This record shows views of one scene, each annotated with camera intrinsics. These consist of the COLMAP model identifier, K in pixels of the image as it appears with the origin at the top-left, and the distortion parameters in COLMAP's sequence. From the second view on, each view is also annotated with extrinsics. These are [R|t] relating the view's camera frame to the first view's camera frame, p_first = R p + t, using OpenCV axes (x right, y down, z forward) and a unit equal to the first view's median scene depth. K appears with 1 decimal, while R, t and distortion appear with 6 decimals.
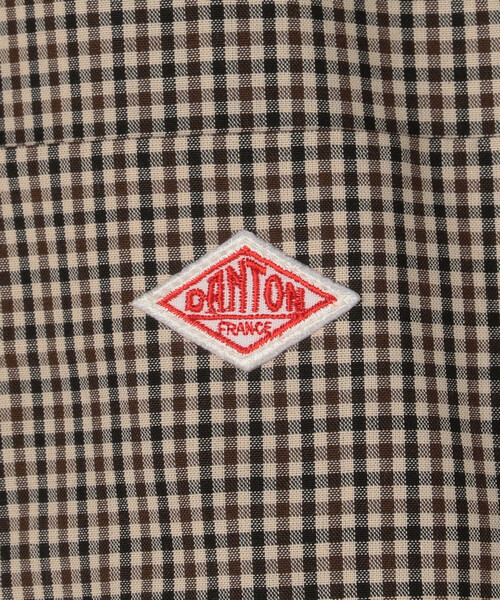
lens RADIAL K [[3646.8, 0, 253.0], [0, 3646.8, 298.5], [0, 0, 1]] dist [0.111721, 0.000000]
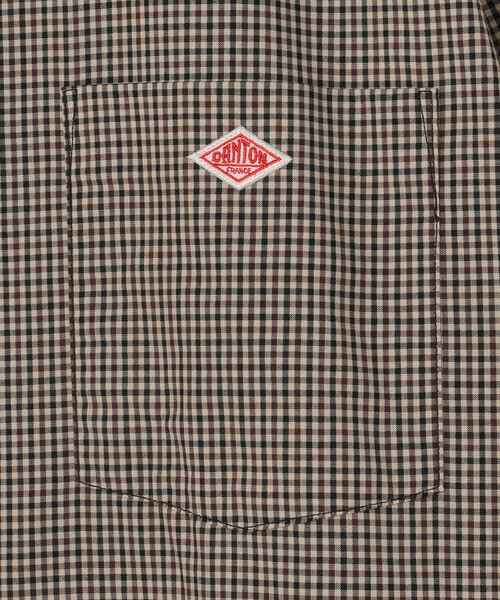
lens RADIAL K [[2074.7, 0, 247.5], [0, 2074.7, 300.3], [0, 0, 1]] dist [-0.230274, 0.000000]
pose [[0.998727, 0.047999, 0.015480, -0.012577], [-0.048817, 0.997140, 0.057701, 0.013752], [-0.012666, -0.058383, 0.998214, -0.248180]]
